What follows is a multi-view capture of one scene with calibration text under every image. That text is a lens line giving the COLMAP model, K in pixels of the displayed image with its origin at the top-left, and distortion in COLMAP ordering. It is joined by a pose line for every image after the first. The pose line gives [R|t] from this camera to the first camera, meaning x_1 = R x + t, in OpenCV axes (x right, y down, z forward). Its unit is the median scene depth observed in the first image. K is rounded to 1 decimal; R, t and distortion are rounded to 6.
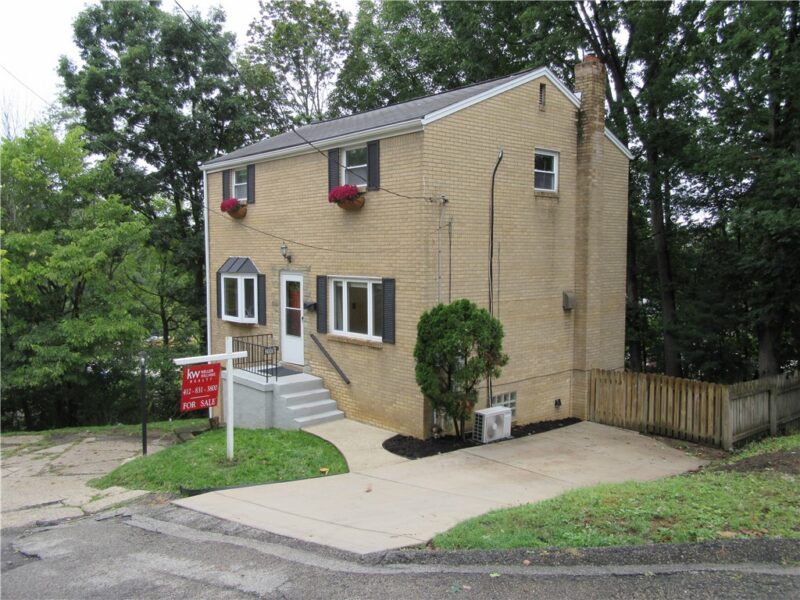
lens RADIAL K [[668.5, 0, 400.0], [0, 668.5, 300.0], [0, 0, 1]] dist [0.005195, -0.003080]
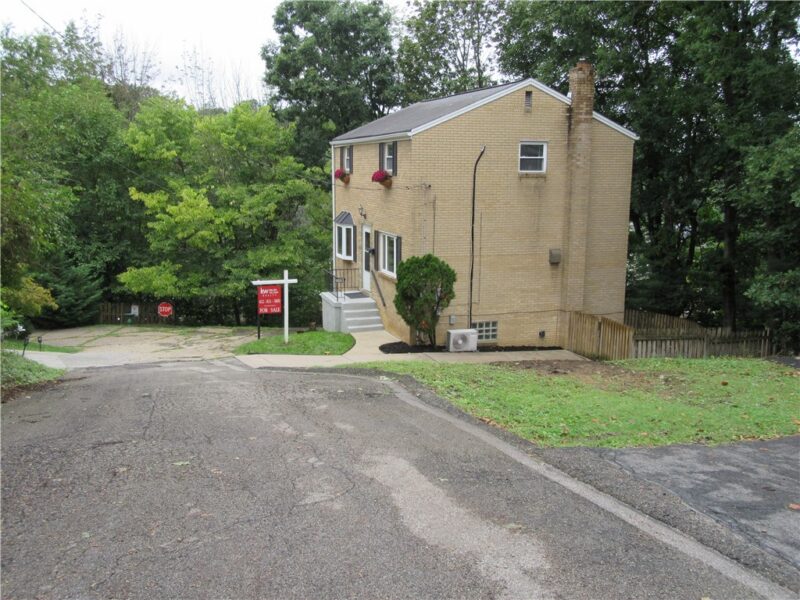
lens RADIAL K [[774.1, 0, 400.0], [0, 774.1, 300.0], [0, 0, 1]] dist [-0.000062, 0.002182]
pose [[0.921289, 0.071521, -0.382245, 0.562126], [-0.034727, 0.994146, 0.102313, -0.058747], [0.387325, -0.080986, 0.918380, -0.503486]]
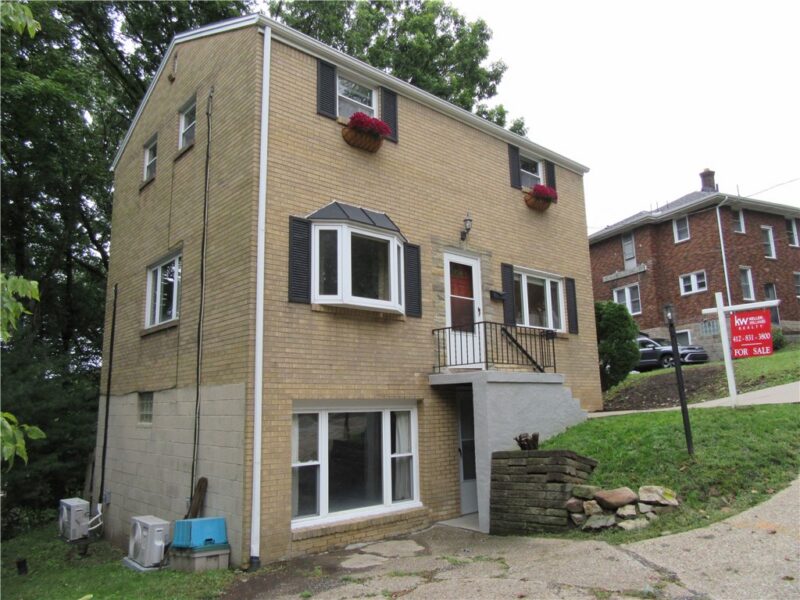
lens RADIAL K [[603.8, 0, 418.7], [0, 603.8, 299.7], [0, 0, 1]] dist [-0.002496, -0.001904]
pose [[-0.034869, 0.182318, 0.982621, -0.905858], [0.102390, 0.978697, -0.177957, 0.144634], [-0.994133, 0.094405, -0.052794, 1.149829]]
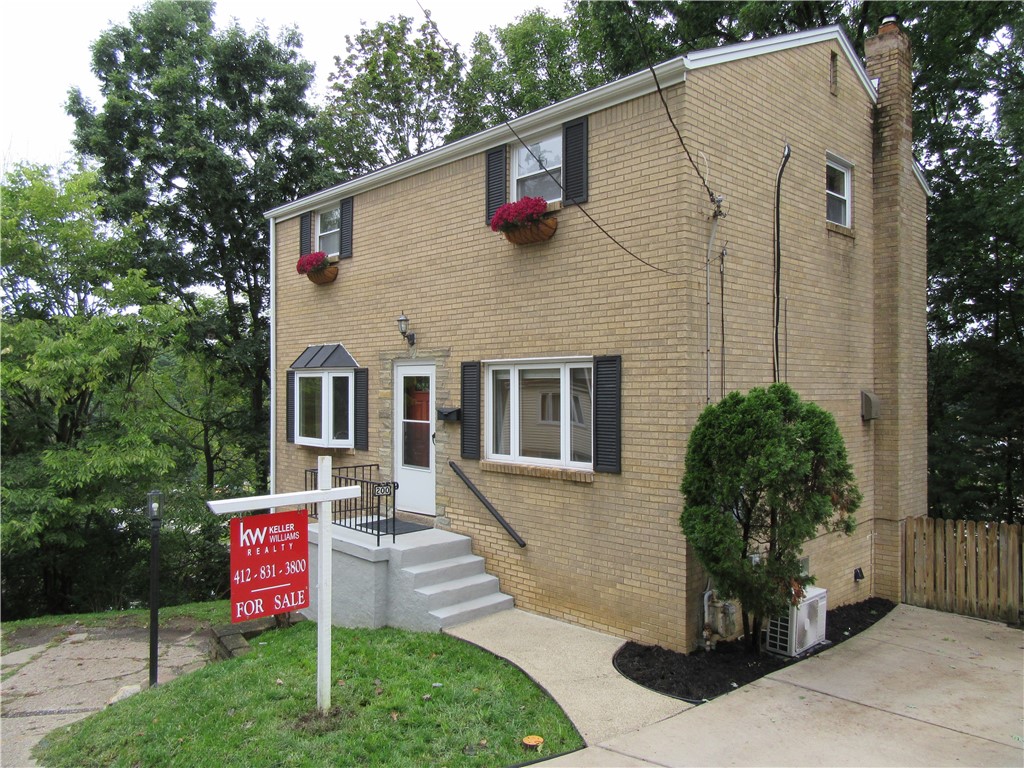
lens RADIAL K [[746.4, 0, 518.0], [0, 746.4, 387.5], [0, 0, 1]] dist [-0.003895, -0.001613]
pose [[0.998818, 0.000550, 0.048614, -0.105996], [0.003070, 0.997228, -0.074342, 0.034716], [-0.048520, 0.074403, 0.996047, 0.333945]]
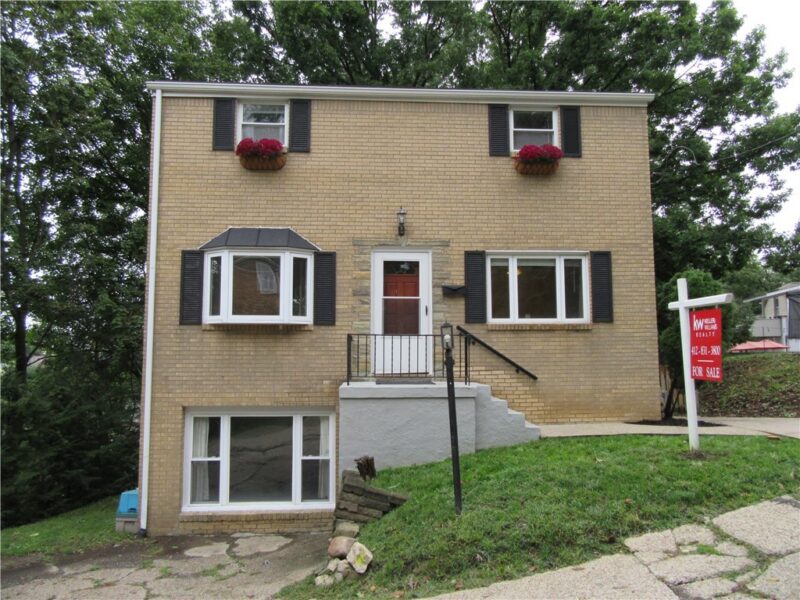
lens RADIAL K [[583.1, 0, 404.7], [0, 583.1, 302.7], [0, 0, 1]] dist [-0.003895, -0.001613]
pose [[0.610453, 0.069256, 0.789019, -0.704513], [0.061877, 0.988955, -0.134679, 0.111816], [-0.789632, 0.131037, 0.599425, 0.644246]]
